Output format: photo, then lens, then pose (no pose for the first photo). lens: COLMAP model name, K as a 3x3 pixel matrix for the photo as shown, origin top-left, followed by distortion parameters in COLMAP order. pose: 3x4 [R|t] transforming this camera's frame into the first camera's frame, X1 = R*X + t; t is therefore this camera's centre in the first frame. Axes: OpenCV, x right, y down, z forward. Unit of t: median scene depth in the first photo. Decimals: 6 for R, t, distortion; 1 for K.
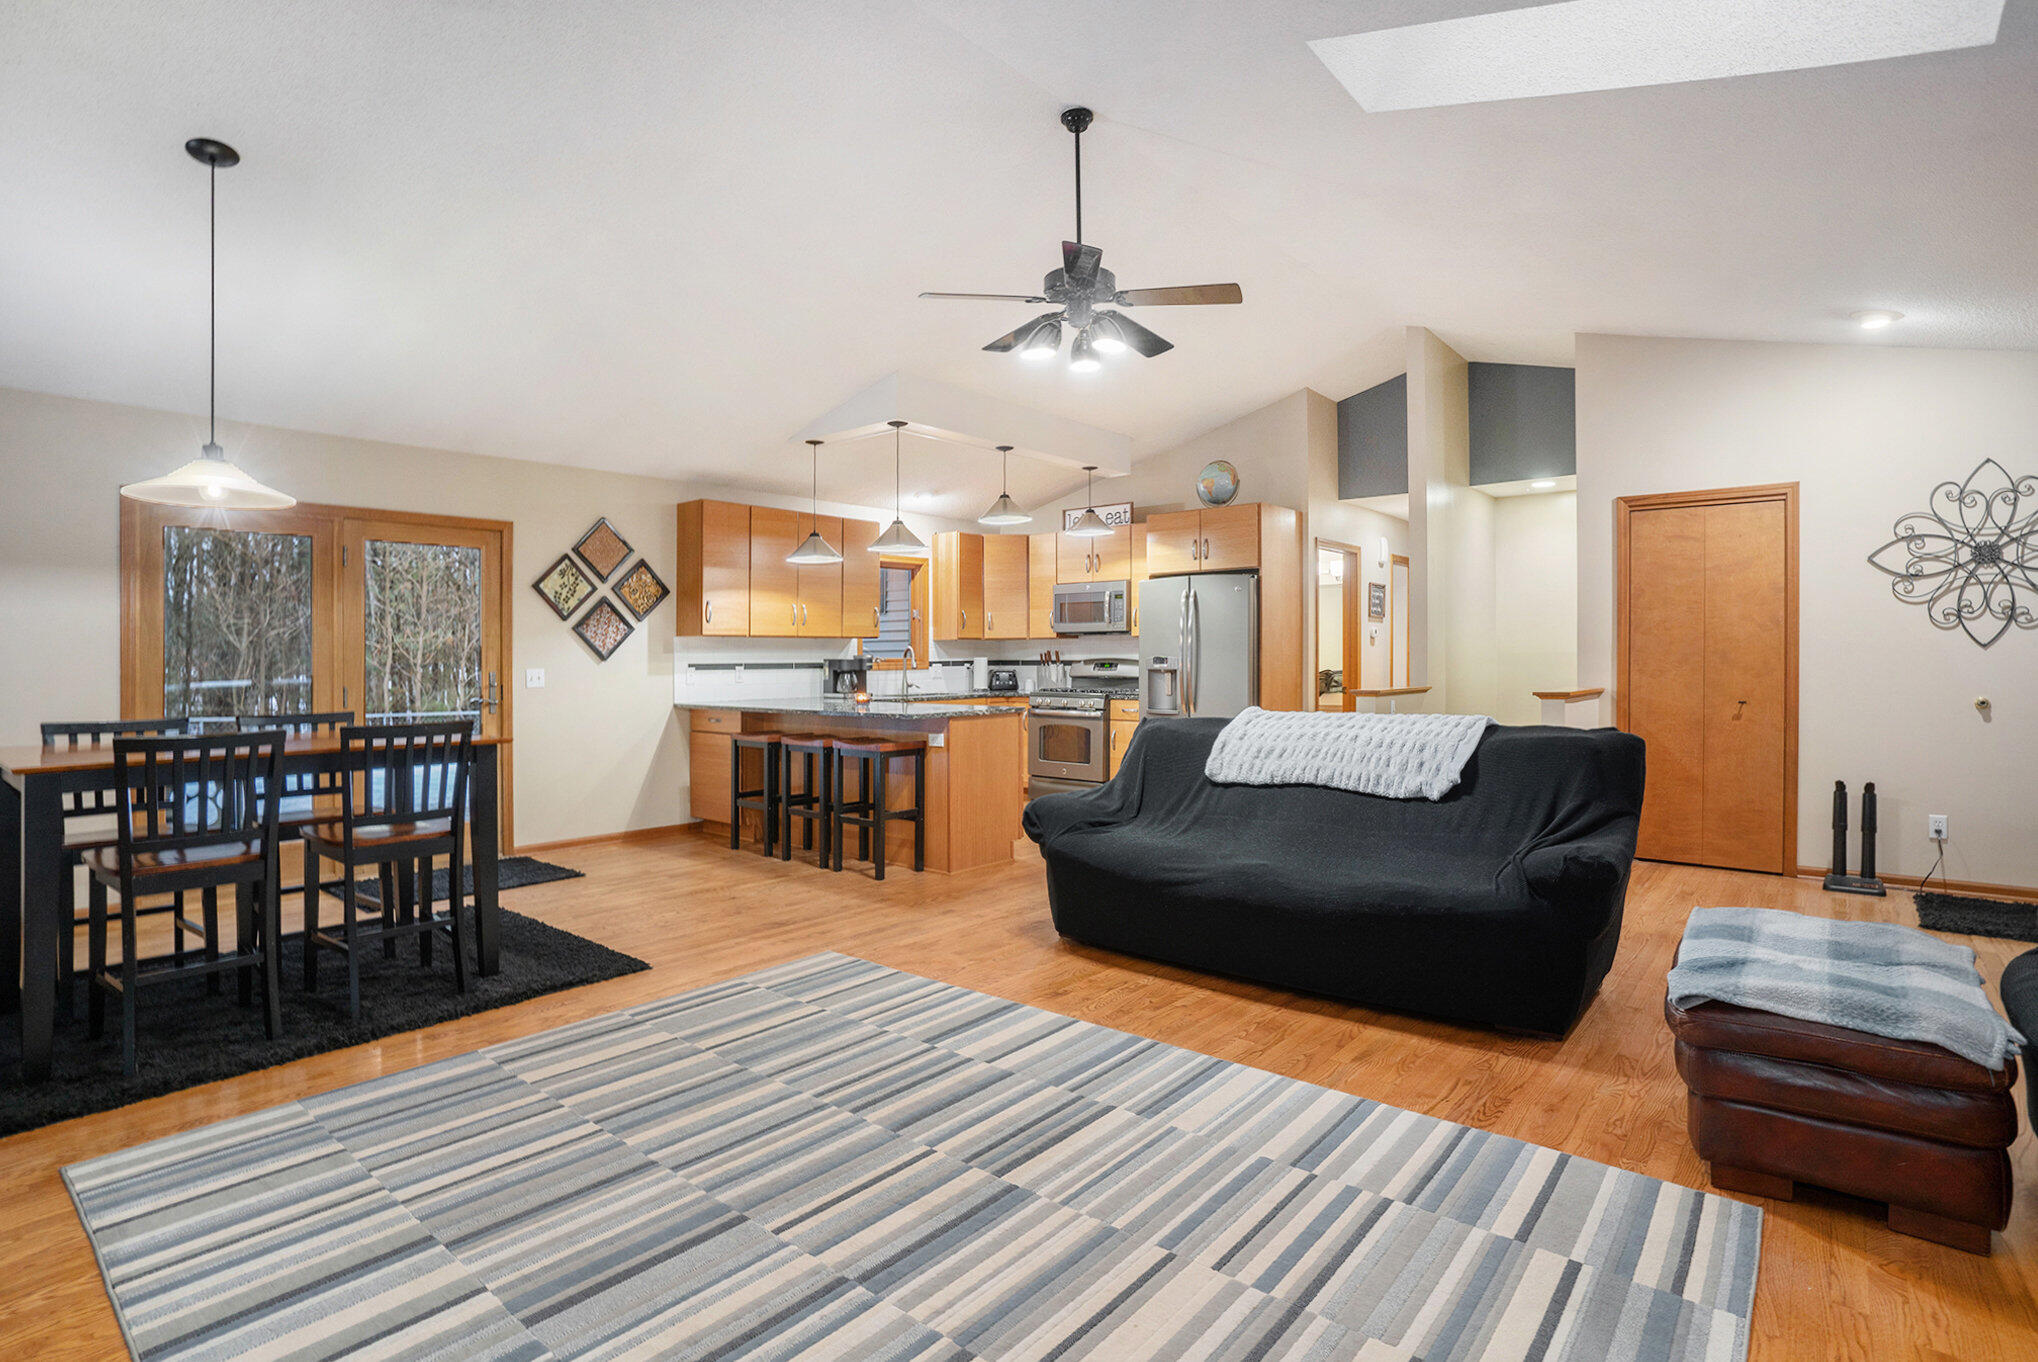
lens RADIAL K [[1013.3, 0, 1029.9], [0, 1013.3, 676.1], [0, 0, 1]] dist [-0.081562, 0.035318]
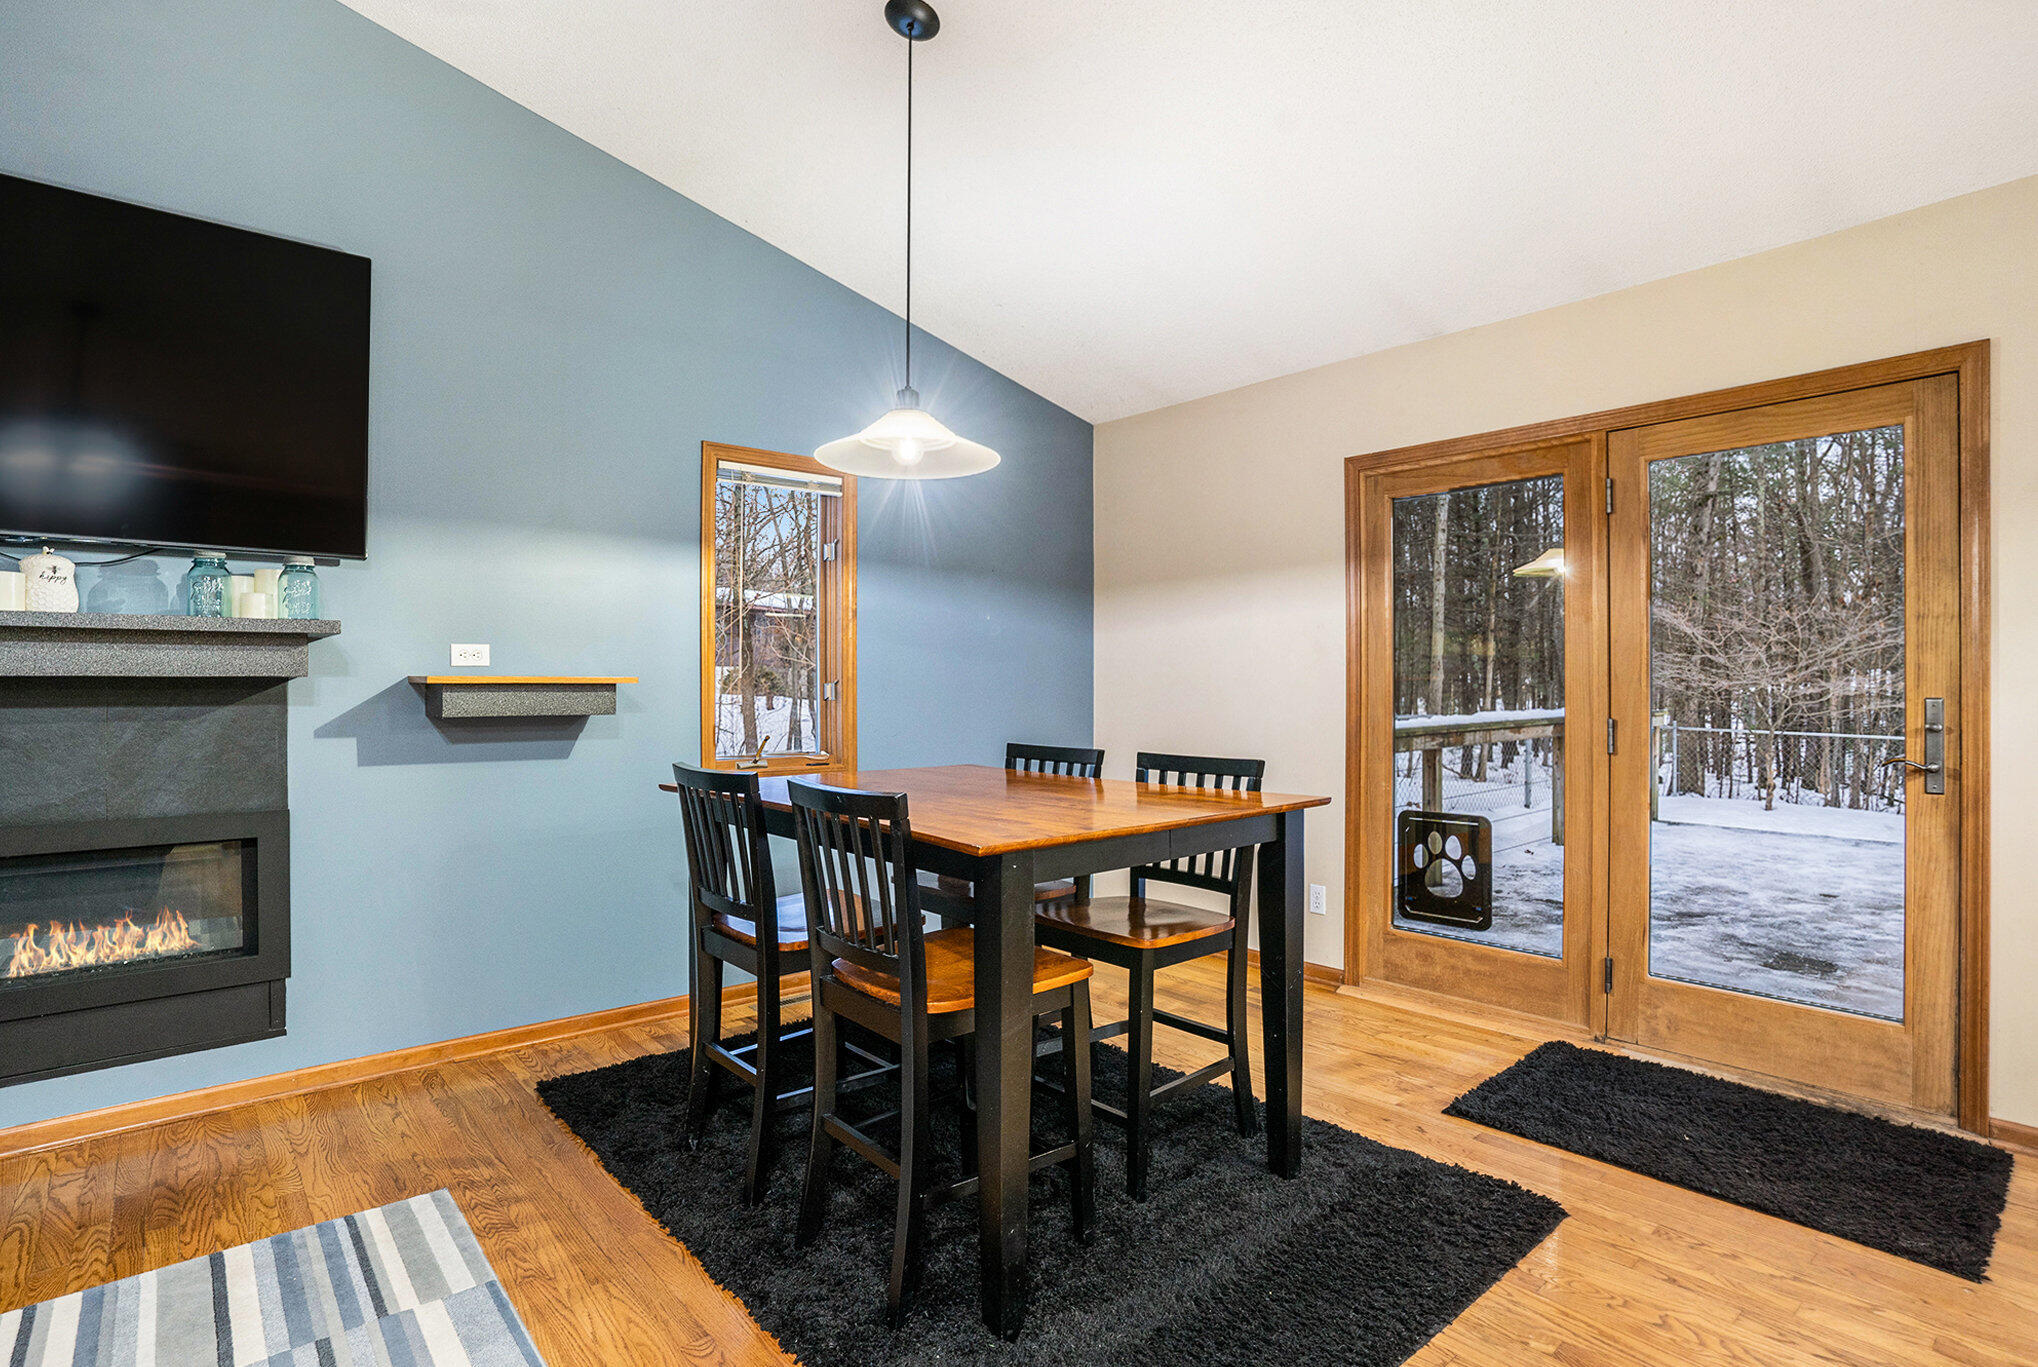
lens RADIAL K [[1013.3, 0, 1029.9], [0, 1013.3, 678.6], [0, 0, 1]] dist [-0.081562, 0.035318]
pose [[-0.171036, 0.000496, -0.985265, -0.052104], [-0.014451, 0.999891, 0.003012, -0.008540], [0.985159, 0.014753, -0.171010, 0.707510]]
